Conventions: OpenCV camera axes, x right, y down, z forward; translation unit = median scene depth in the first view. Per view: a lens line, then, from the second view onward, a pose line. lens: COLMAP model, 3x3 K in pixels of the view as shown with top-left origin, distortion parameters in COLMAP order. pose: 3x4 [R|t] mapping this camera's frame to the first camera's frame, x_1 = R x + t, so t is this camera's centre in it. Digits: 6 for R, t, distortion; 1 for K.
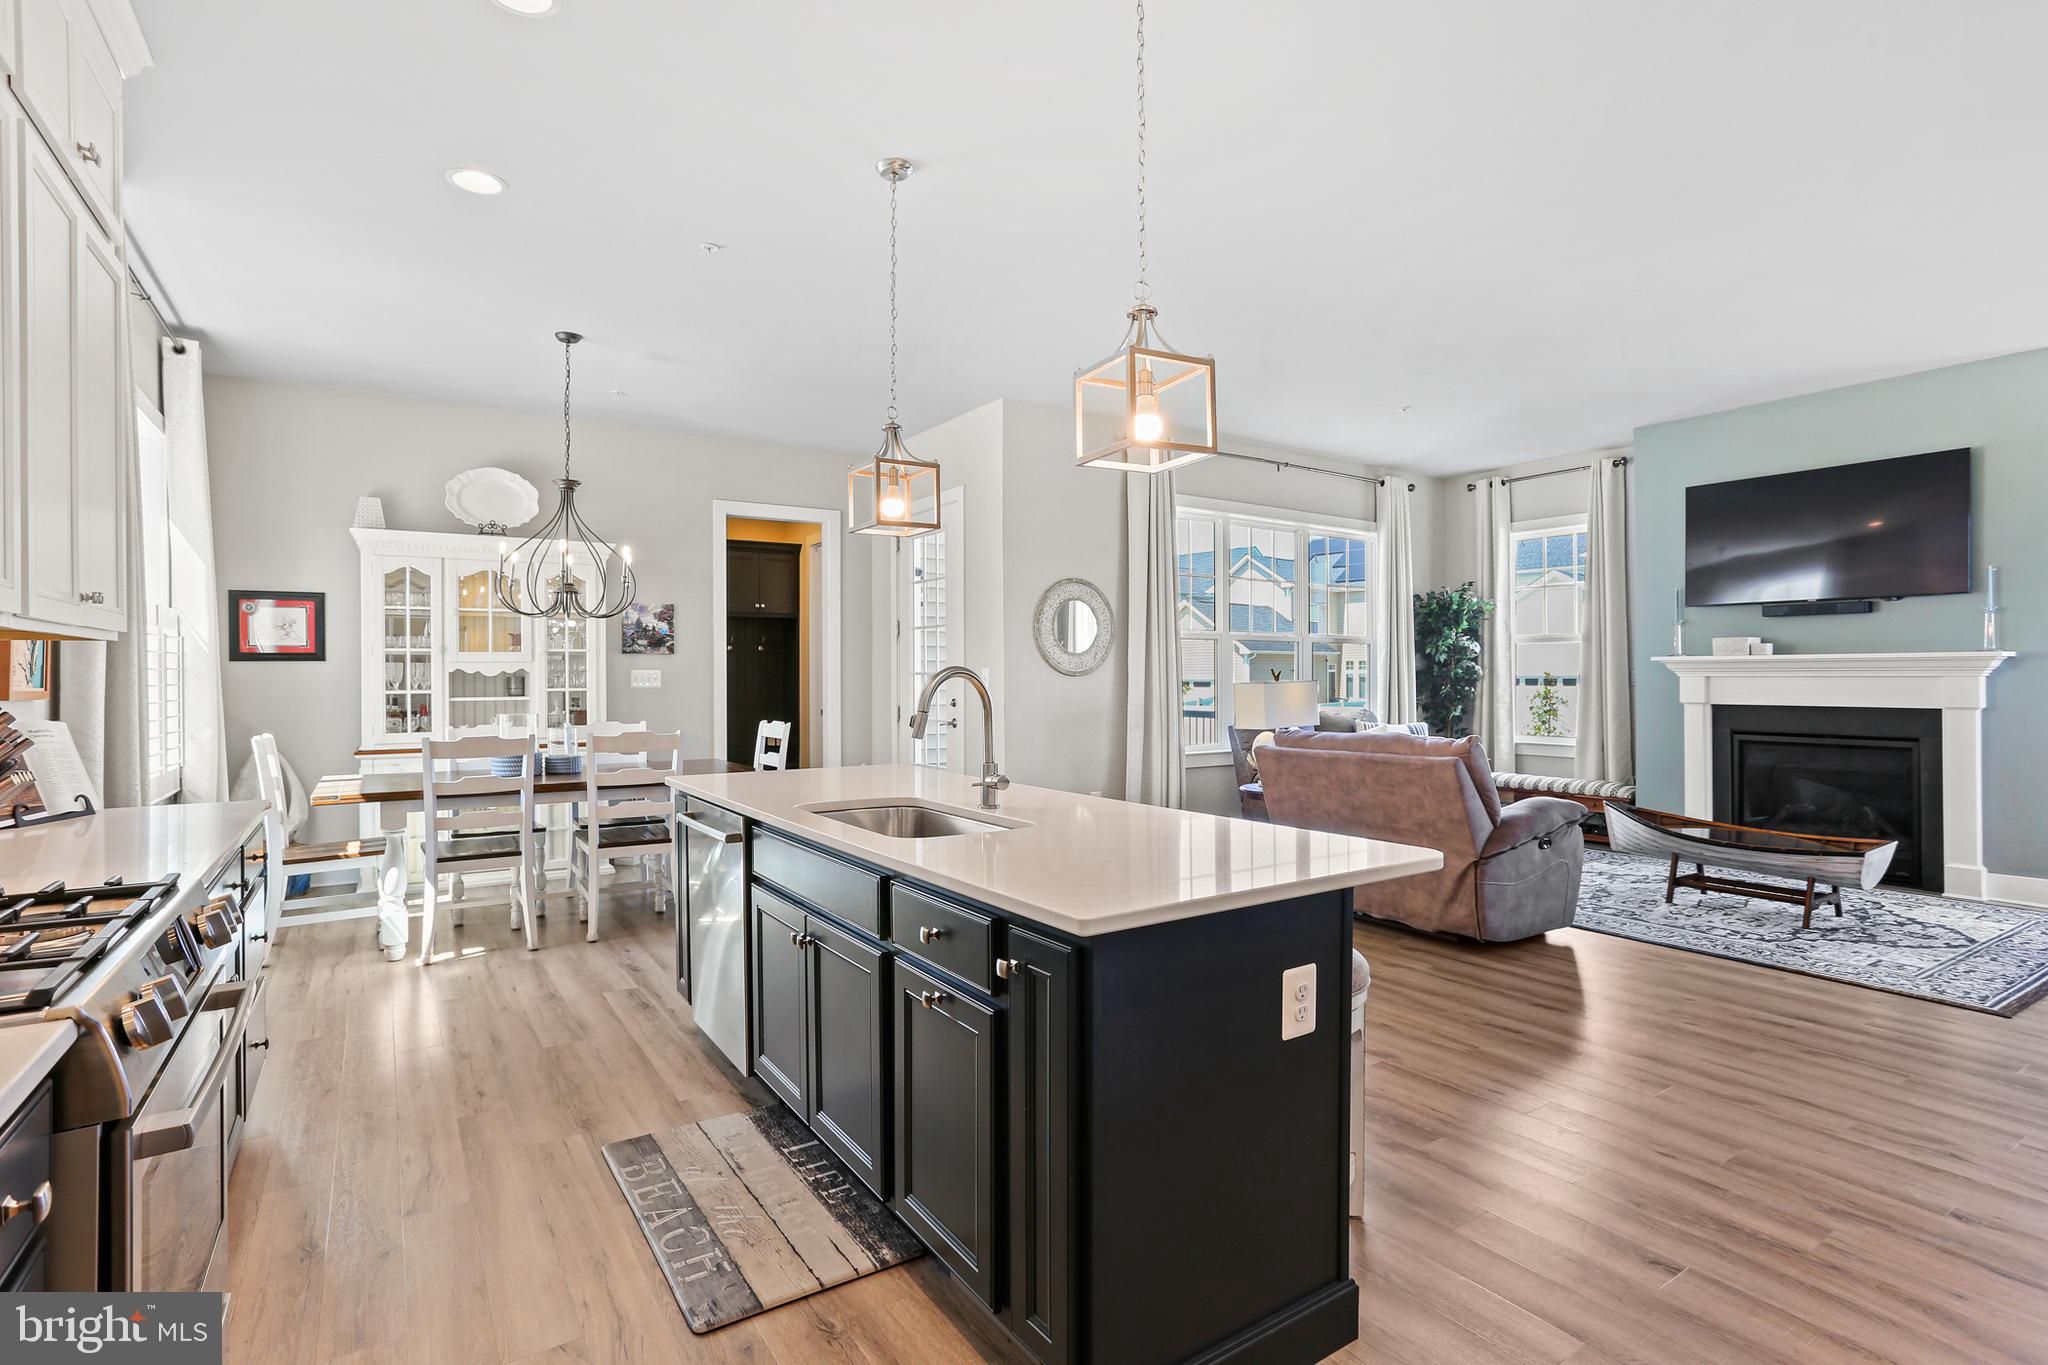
lens RADIAL K [[999.0, 0, 1029.5], [0, 999.0, 691.8], [0, 0, 1]] dist [-0.000540, 0.001002]
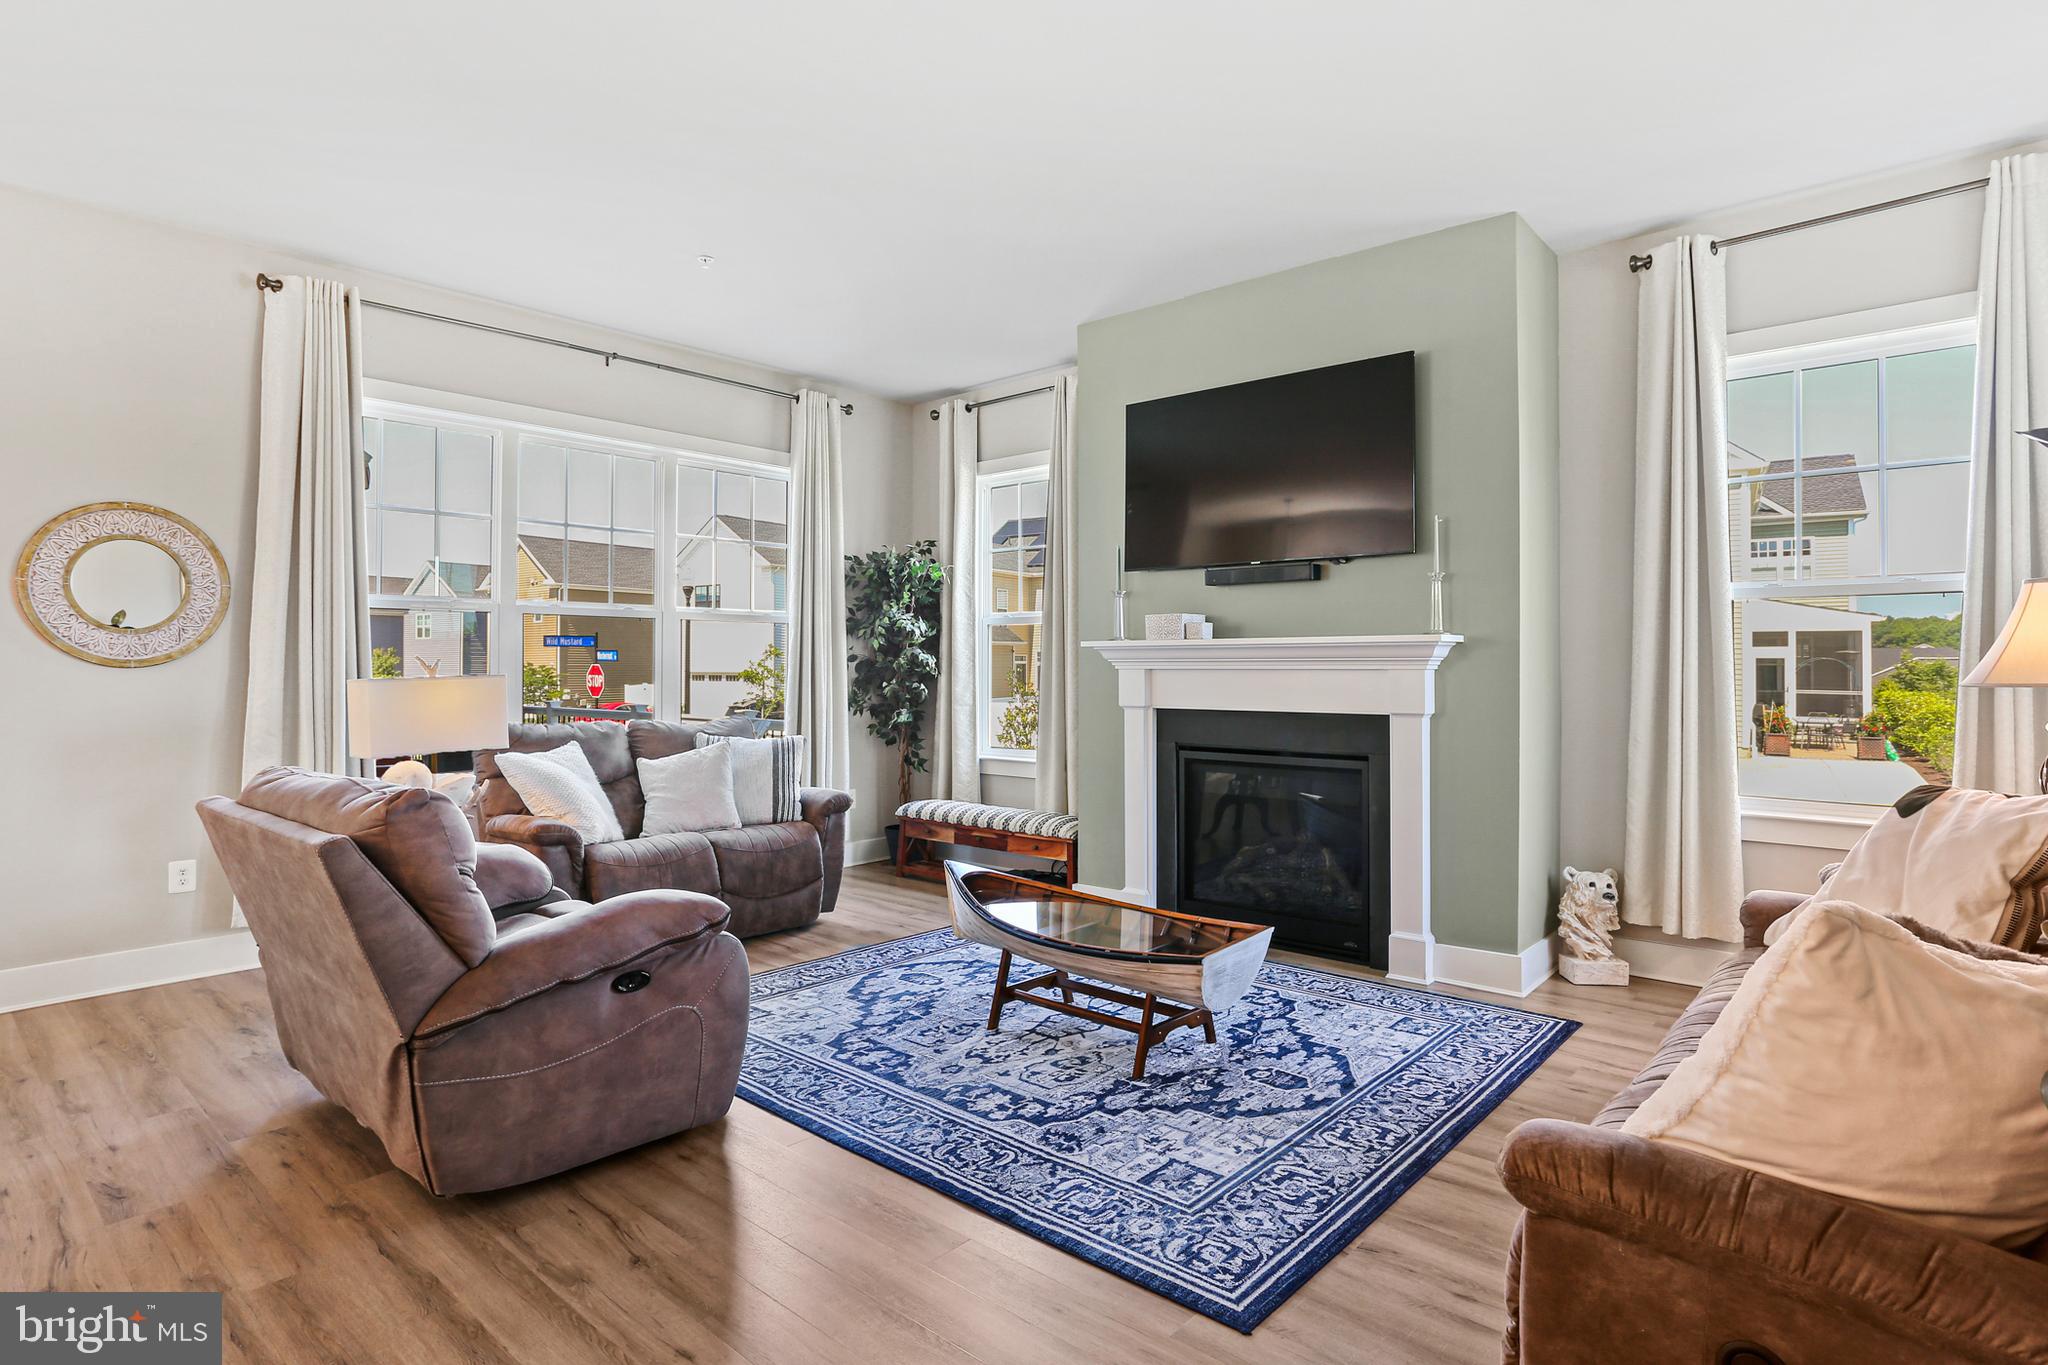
lens RADIAL K [[1085.1, 0, 1015.3], [0, 1085.1, 674.1], [0, 0, 1]] dist [-0.060499, 0.001909]
pose [[0.969926, -0.000327, 0.243399, 0.403643], [0.002806, 0.999948, -0.009840, -0.004569], [-0.243383, 0.010227, 0.969876, 0.275787]]
